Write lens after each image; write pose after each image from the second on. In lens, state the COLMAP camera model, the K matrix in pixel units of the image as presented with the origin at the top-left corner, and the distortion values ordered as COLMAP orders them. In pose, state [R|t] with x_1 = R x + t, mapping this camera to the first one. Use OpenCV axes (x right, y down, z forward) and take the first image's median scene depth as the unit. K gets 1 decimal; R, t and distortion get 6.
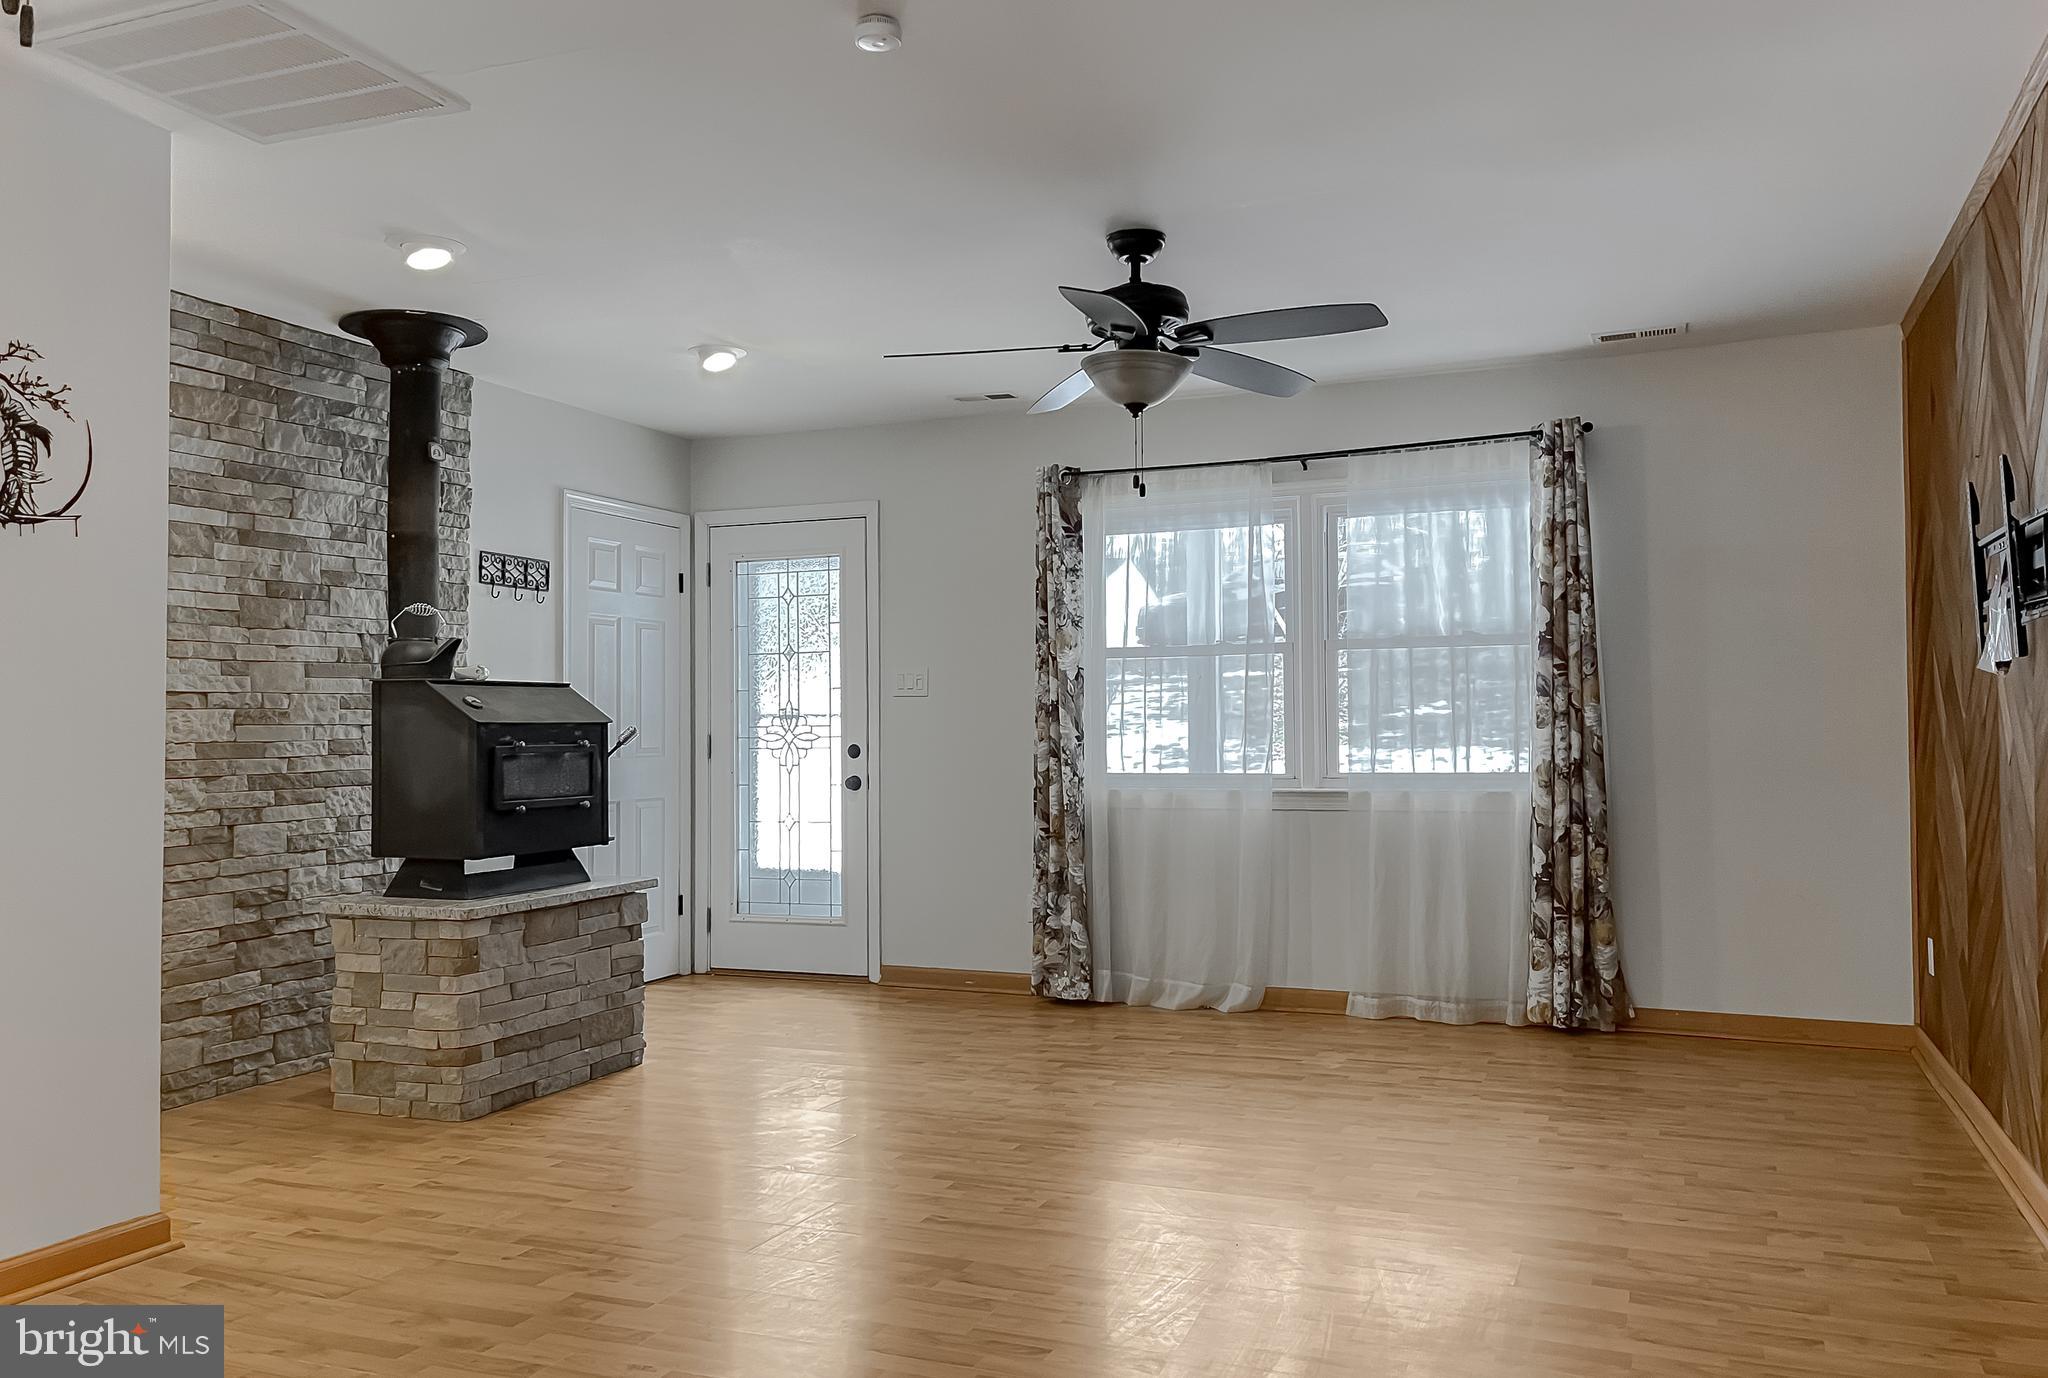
lens RADIAL K [[1579.7, 0, 1022.2], [0, 1579.7, 686.3], [0, 0, 1]] dist [0.076954, -0.090017]
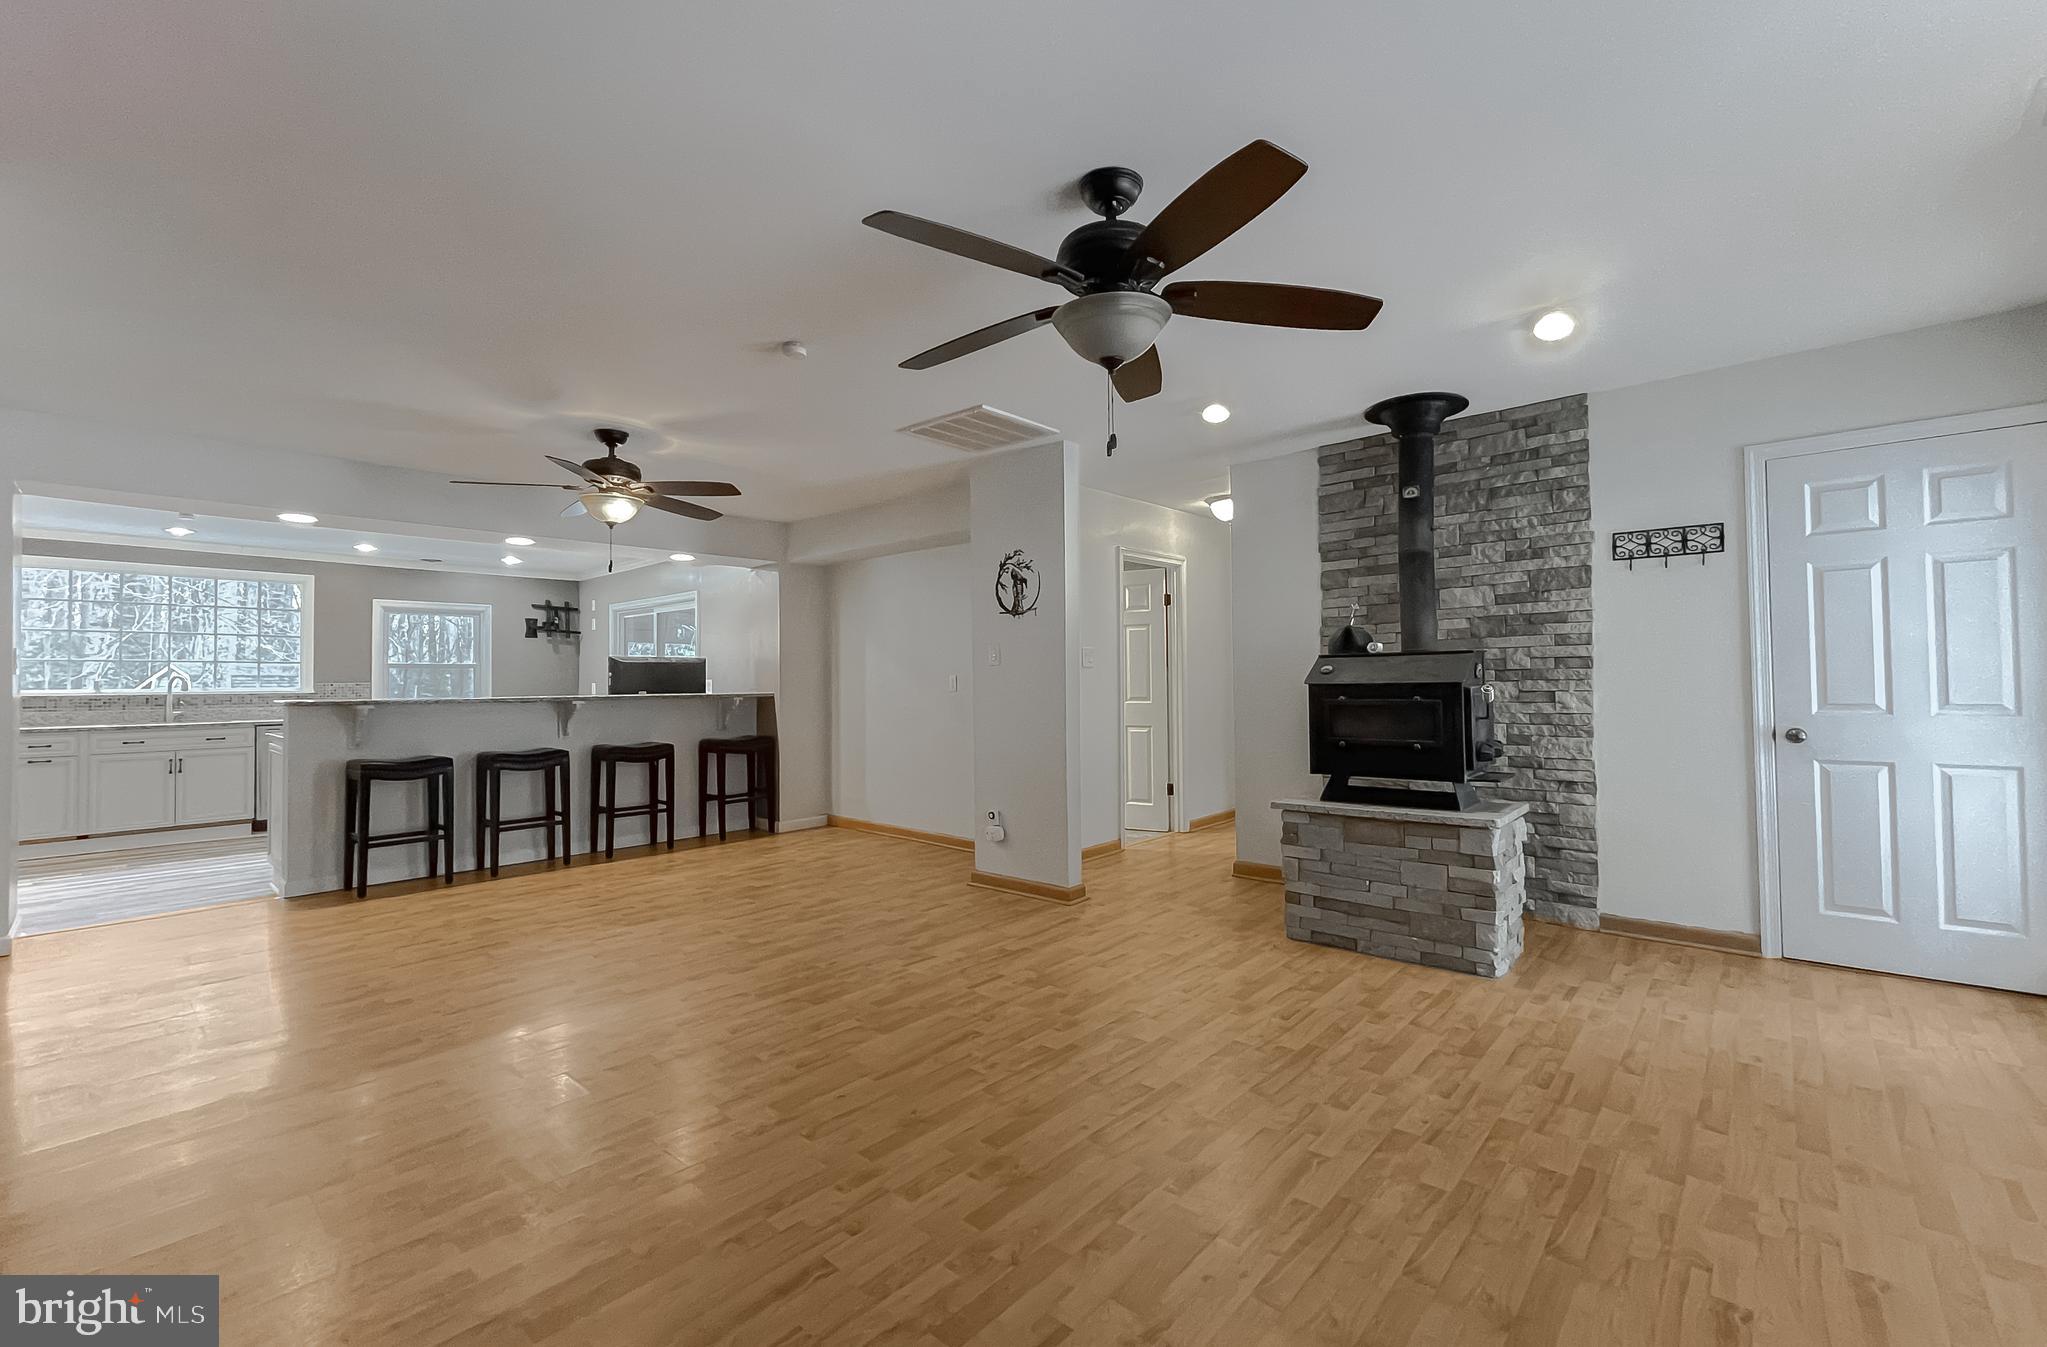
lens RADIAL K [[849.3, 0, 1015.4], [0, 849.3, 662.4], [0, 0, 1]] dist [-0.002052, 0.000405]
pose [[-0.332933, -0.009298, -0.942905, 0.462236], [0.040832, 0.998871, -0.024267, 0.009428], [0.942066, -0.046581, -0.332177, 0.900675]]
